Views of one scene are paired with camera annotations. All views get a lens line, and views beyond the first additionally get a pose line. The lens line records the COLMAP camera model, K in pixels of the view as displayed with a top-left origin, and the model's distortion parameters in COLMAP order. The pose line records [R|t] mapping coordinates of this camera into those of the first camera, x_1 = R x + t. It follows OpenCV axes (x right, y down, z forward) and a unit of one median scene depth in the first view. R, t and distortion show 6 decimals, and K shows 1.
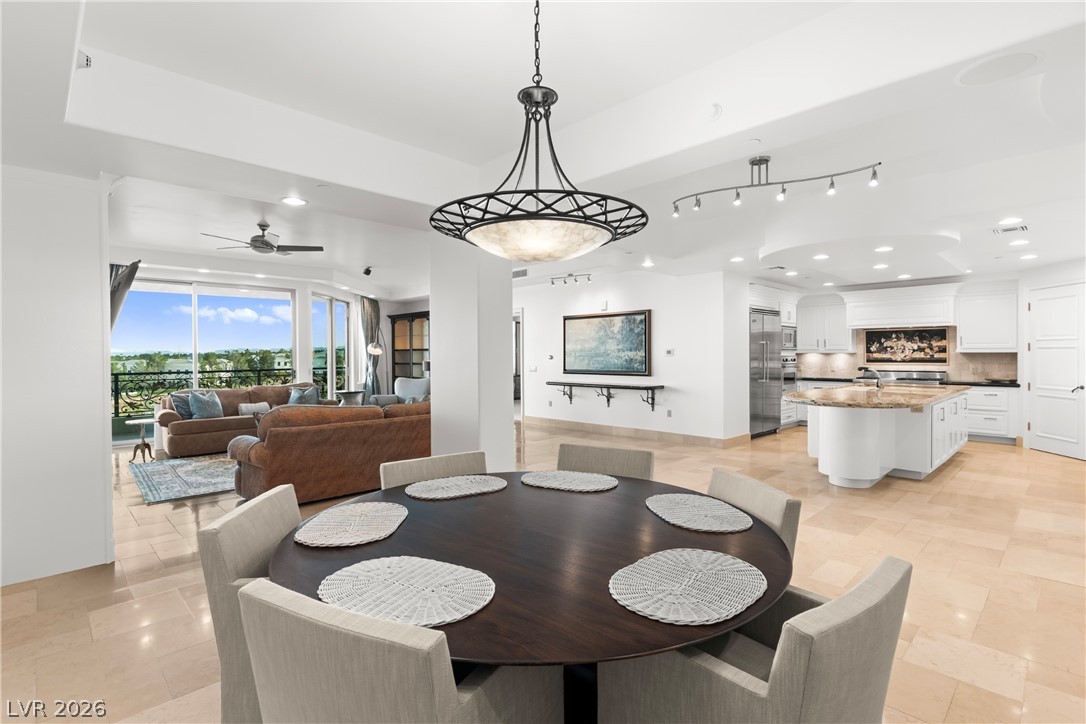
lens RADIAL K [[514.3, 0, 543.4], [0, 514.3, 360.0], [0, 0, 1]] dist [0.001481, 0.000637]
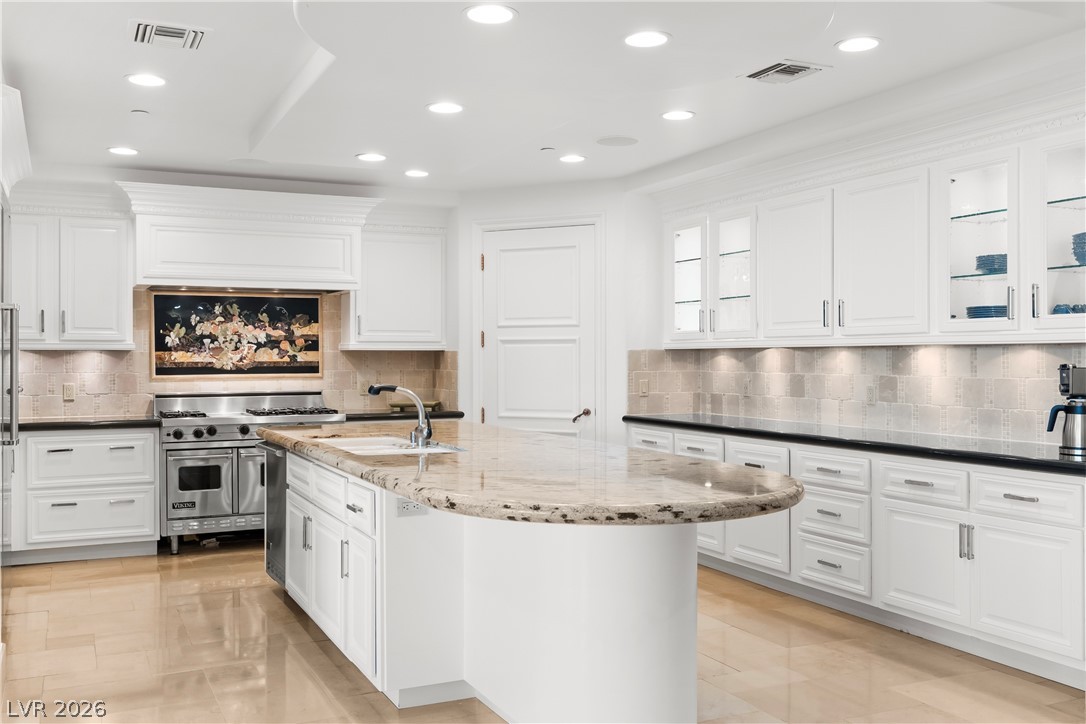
lens RADIAL K [[1006.8, 0, 547.4], [0, 1006.8, 359.6], [0, 0, 1]] dist [-0.011281, -0.000705]
pose [[0.321075, 0.003152, 0.947049, 0.001382], [0.013210, 0.999882, -0.007807, 0.003298], [-0.946962, 0.015017, 0.320995, 0.504534]]
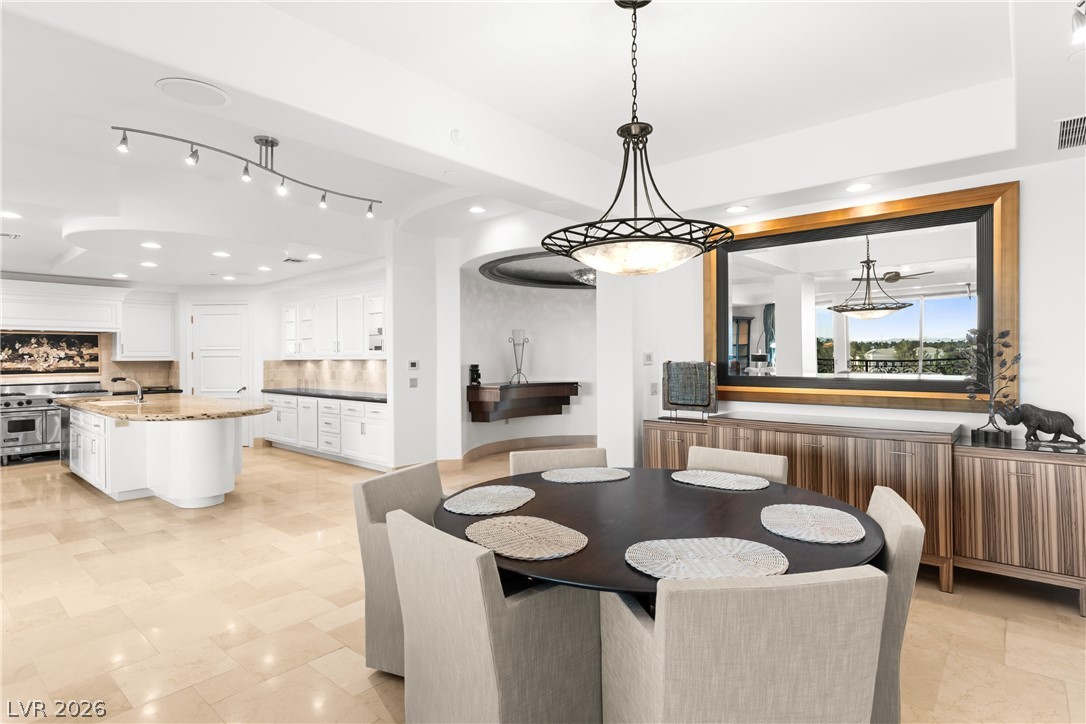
lens RADIAL K [[557.2, 0, 542.9], [0, 557.2, 359.8], [0, 0, 1]] dist [-0.000675, 0.000358]
pose [[-0.087524, 0.002143, 0.996160, -0.267332], [0.020242, 0.999795, -0.000373, -0.000262], [-0.995957, 0.020132, -0.087549, 0.288284]]
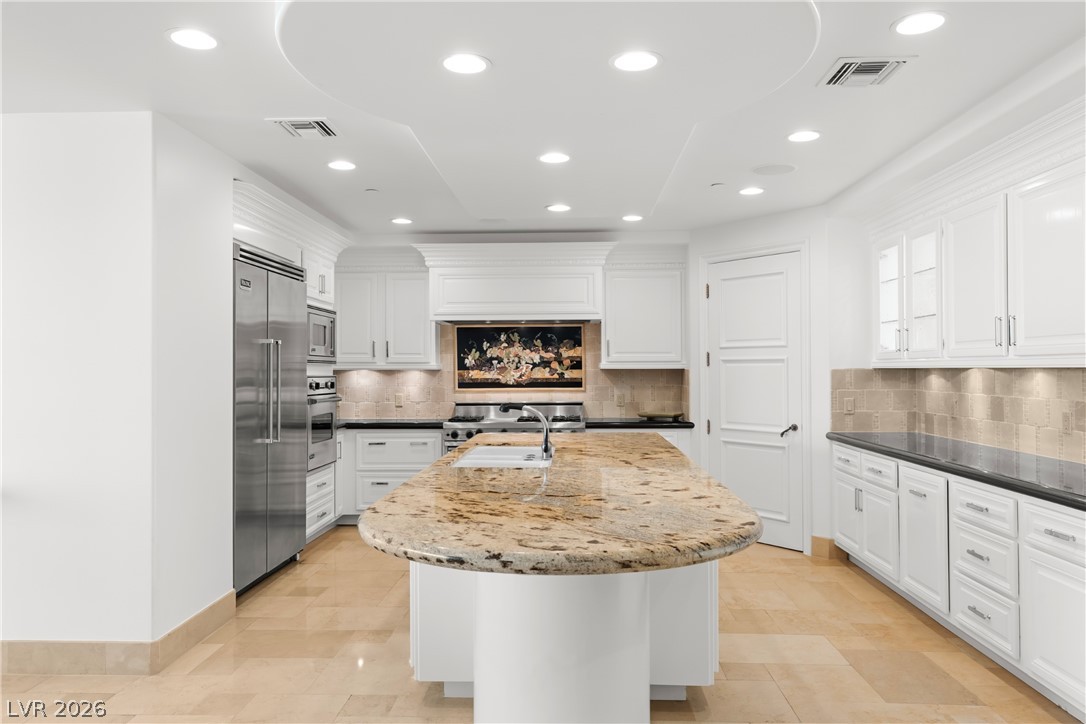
lens RADIAL K [[782.6, 0, 540.6], [0, 782.6, 359.5], [0, 0, 1]] dist [-0.001182, 0.004319]
pose [[0.724354, 0.011624, 0.689330, 0.157202], [0.008593, 0.999628, -0.025886, -0.002929], [-0.689374, 0.024674, 0.723985, 0.400556]]
